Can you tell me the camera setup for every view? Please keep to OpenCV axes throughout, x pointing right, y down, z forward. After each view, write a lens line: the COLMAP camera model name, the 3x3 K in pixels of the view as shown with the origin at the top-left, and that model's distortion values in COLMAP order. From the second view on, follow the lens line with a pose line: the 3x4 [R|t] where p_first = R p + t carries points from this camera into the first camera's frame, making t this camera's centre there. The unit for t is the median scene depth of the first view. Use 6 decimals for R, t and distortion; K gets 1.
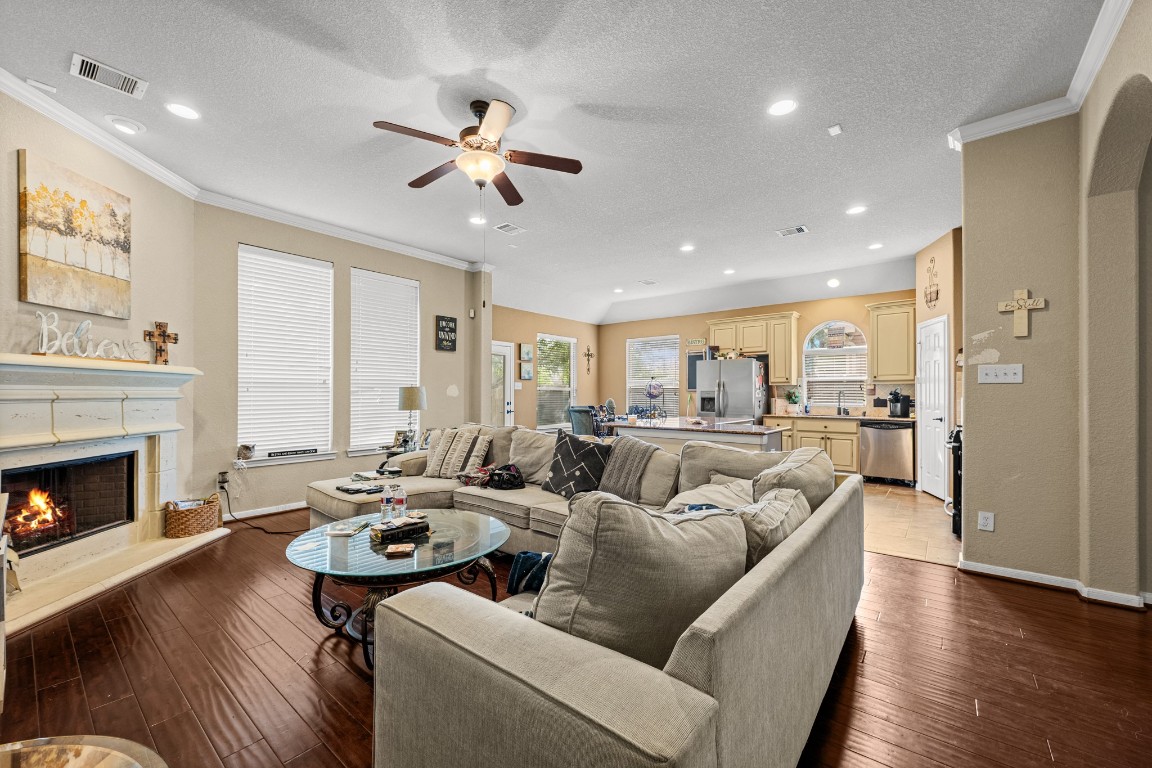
lens RADIAL K [[453.7, 0, 576.6], [0, 453.7, 388.1], [0, 0, 1]] dist [0.000110, 0.000059]
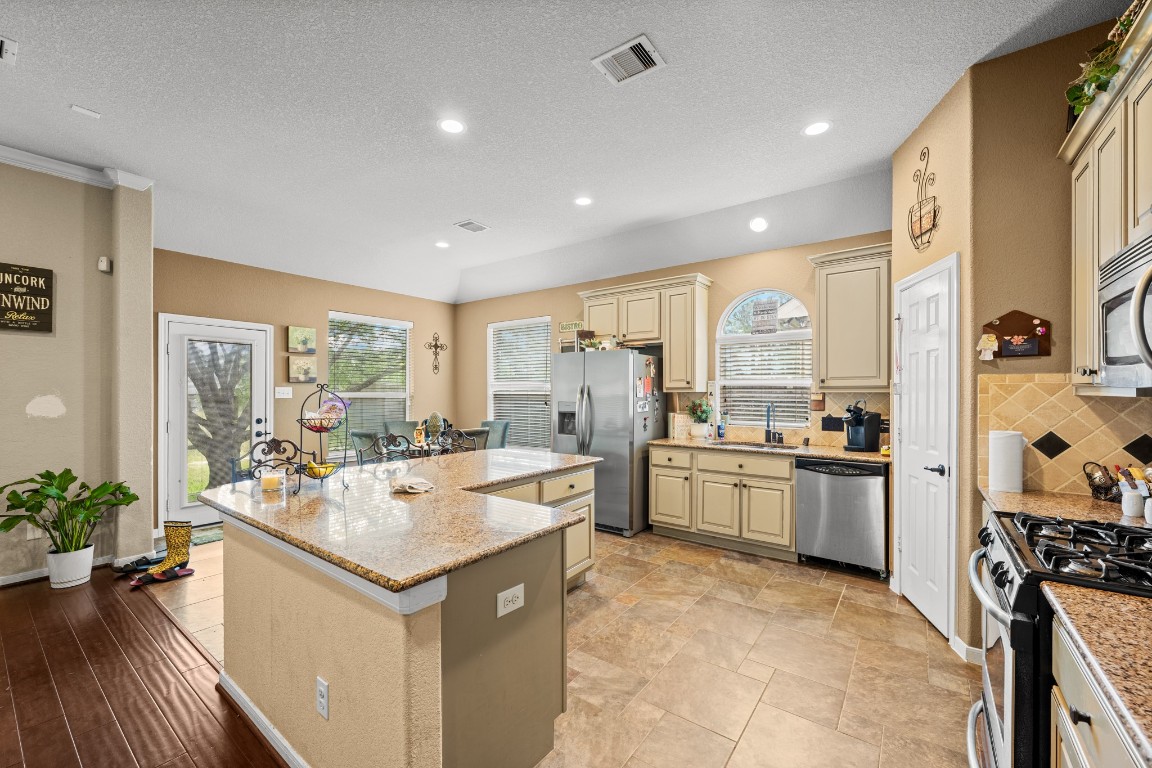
lens RADIAL K [[453.7, 0, 577.0], [0, 453.7, 388.8], [0, 0, 1]] dist [0.000110, 0.000059]
pose [[0.999166, 0.000160, 0.040834, 0.316101], [-0.000468, 0.999972, 0.007531, -0.018444], [-0.040832, -0.007544, 0.999138, 0.427458]]
